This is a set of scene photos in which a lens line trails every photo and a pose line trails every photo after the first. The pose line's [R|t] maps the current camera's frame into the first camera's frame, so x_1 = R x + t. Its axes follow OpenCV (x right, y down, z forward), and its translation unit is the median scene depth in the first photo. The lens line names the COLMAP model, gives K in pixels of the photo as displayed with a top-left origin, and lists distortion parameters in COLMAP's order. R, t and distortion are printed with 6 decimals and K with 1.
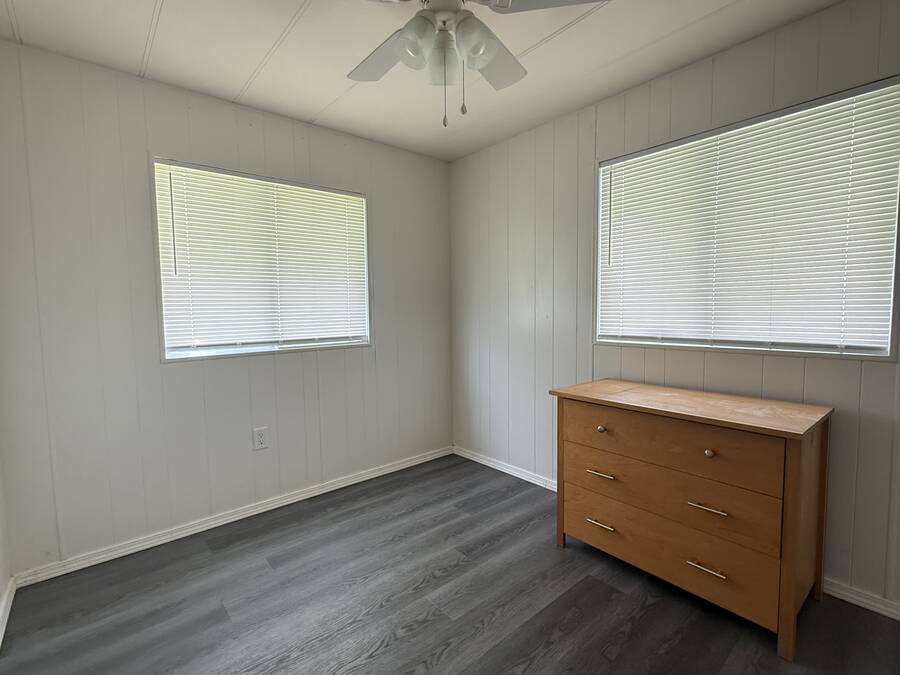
lens RADIAL K [[433.8, 0, 448.8], [0, 433.8, 334.5], [0, 0, 1]] dist [0.011254, 0.000313]
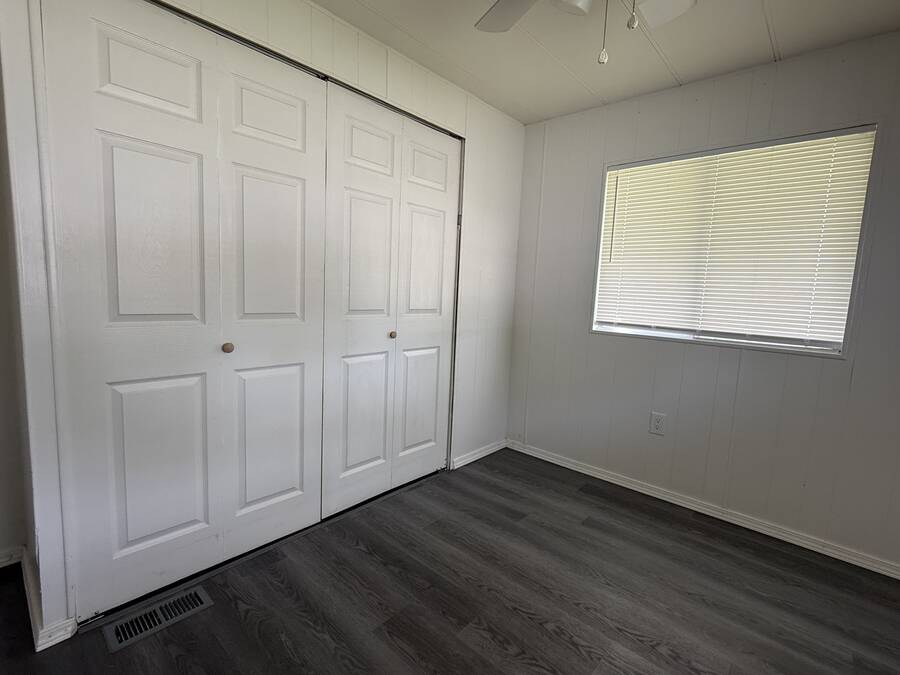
lens RADIAL K [[433.8, 0, 453.2], [0, 433.8, 337.8], [0, 0, 1]] dist [0.011254, 0.000313]
pose [[0.104693, 0.120004, -0.987238, 0.502842], [-0.104141, 0.988558, 0.109121, -0.016177], [0.989037, 0.091388, 0.115993, 0.423939]]
